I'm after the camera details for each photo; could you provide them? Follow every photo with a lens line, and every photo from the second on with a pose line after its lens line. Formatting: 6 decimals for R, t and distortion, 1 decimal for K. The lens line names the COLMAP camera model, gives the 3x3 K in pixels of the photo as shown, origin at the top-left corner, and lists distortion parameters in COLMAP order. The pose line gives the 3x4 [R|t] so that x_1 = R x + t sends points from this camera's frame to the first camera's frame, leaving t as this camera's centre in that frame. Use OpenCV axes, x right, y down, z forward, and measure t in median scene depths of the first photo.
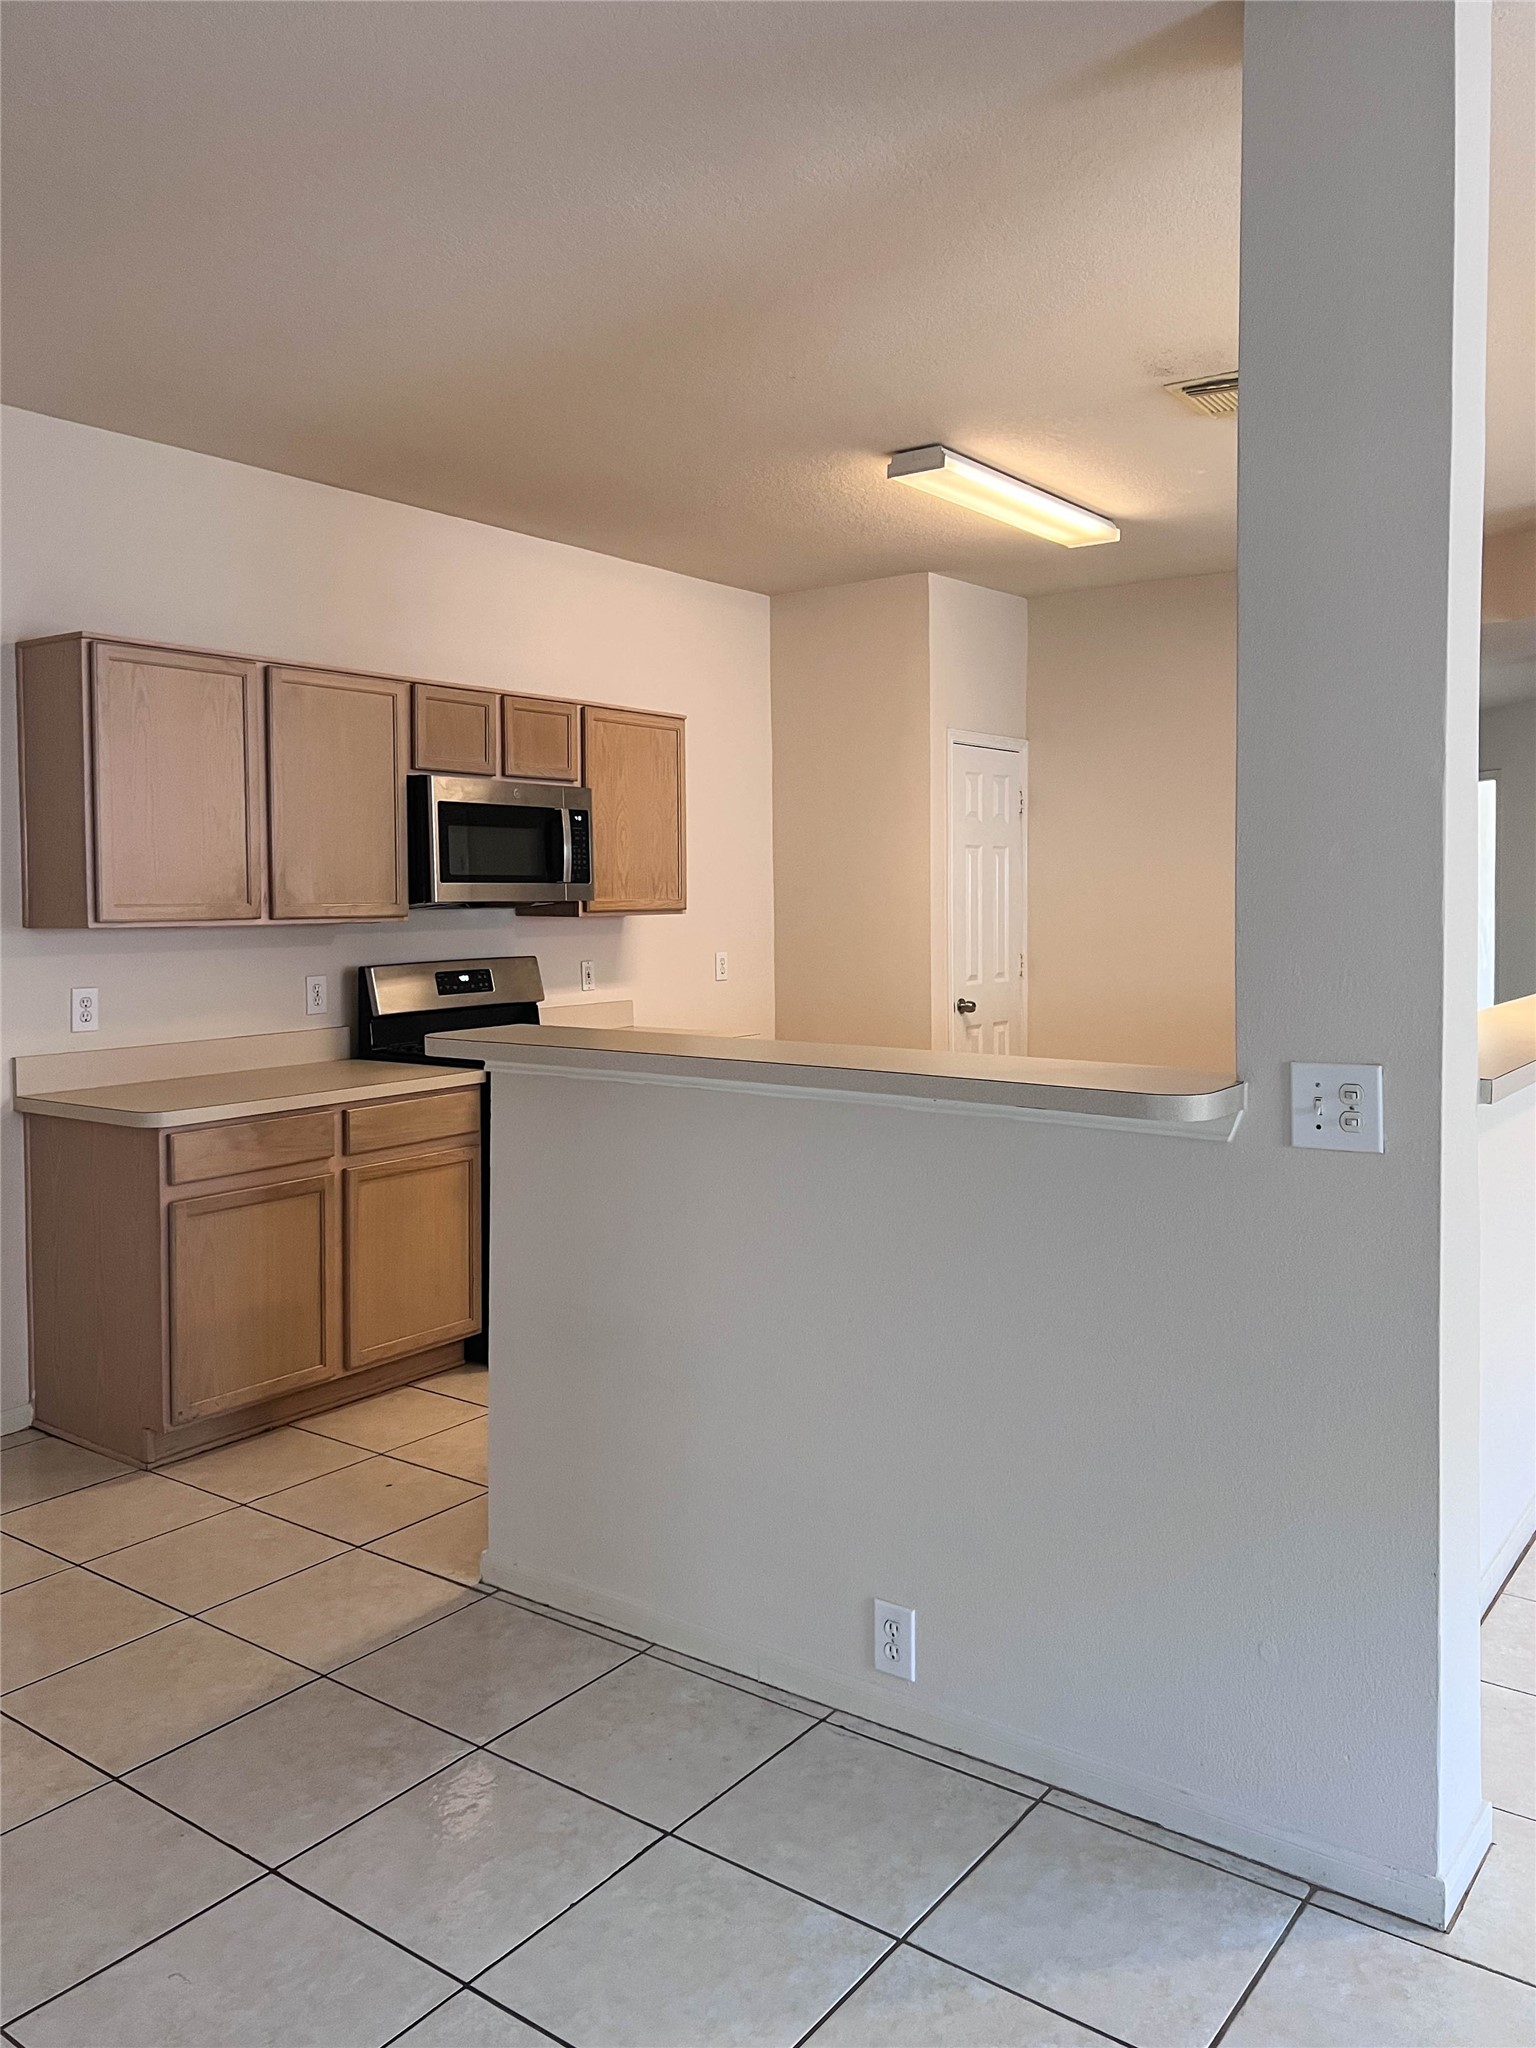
lens RADIAL K [[1557.1, 0, 771.8], [0, 1557.1, 949.3], [0, 0, 1]] dist [0.058669, -0.041488]
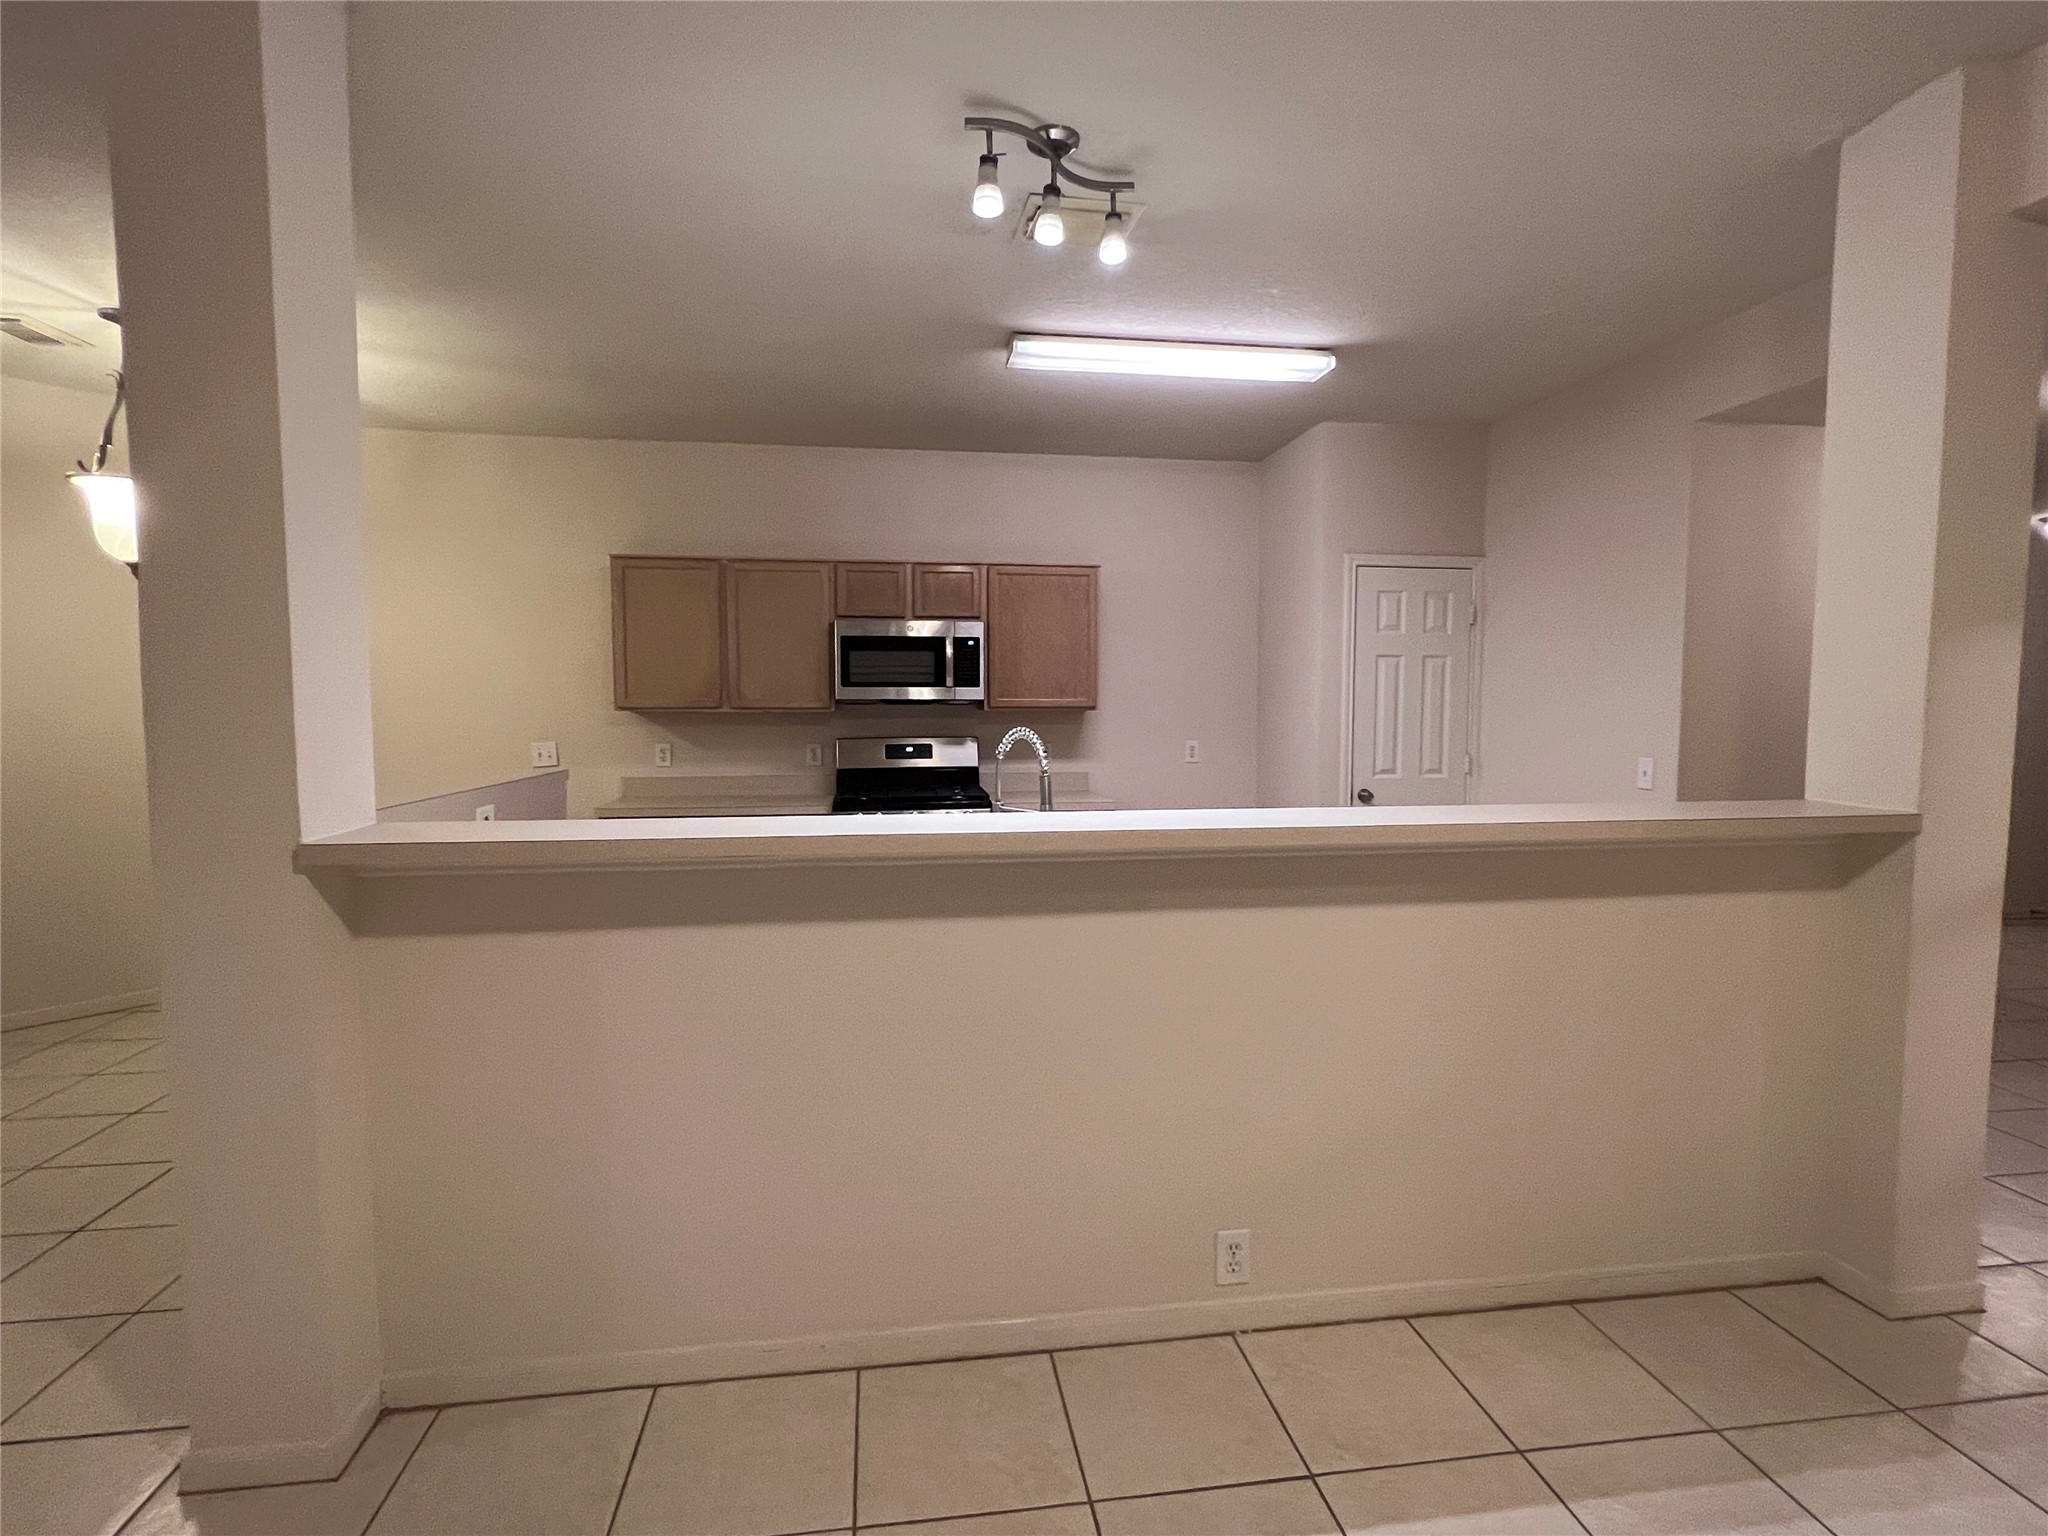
lens RADIAL K [[986.5, 0, 1020.3], [0, 986.5, 726.2], [0, 0, 1]] dist [0.001368, 0.000159]
pose [[0.704496, 0.026370, -0.709218, 0.670468], [-0.031220, 0.999494, 0.006151, -0.016009], [0.709021, 0.017808, 0.704962, 0.455784]]
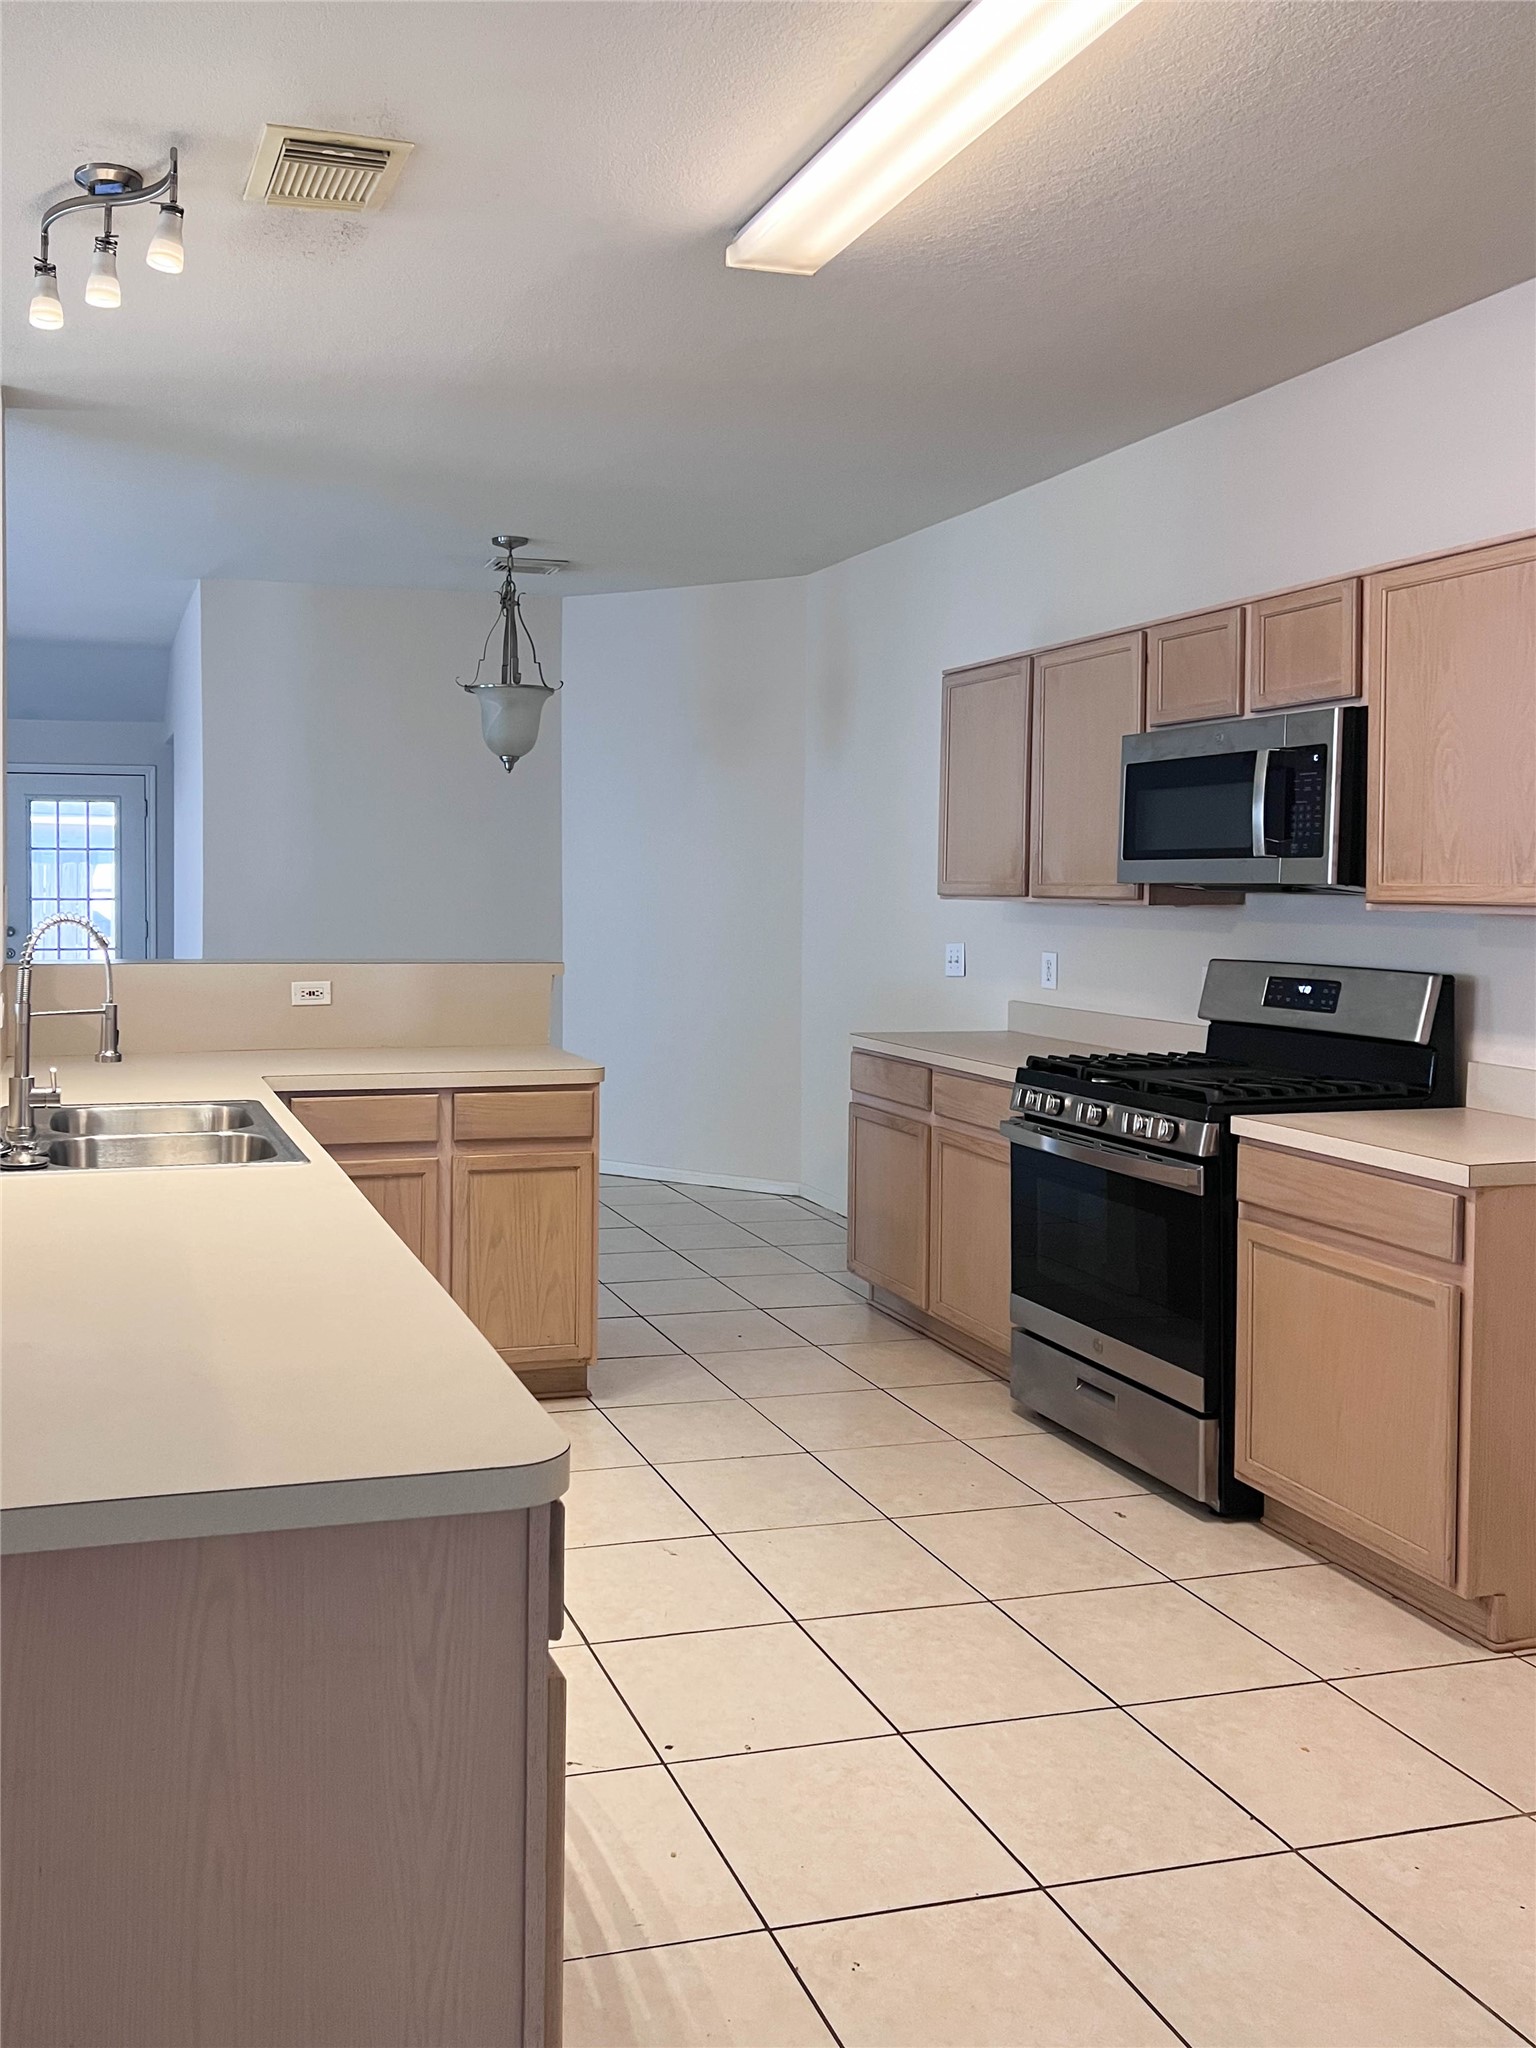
lens RADIAL K [[1646.9, 0, 525.1], [0, 1646.9, 926.1], [0, 0, 1]] dist [0.003014, -0.000013]
pose [[-0.635576, 0.023974, -0.771666, 0.739229], [-0.031735, 0.997862, 0.057140, -0.051169], [0.771386, 0.060806, -0.633456, 1.412629]]
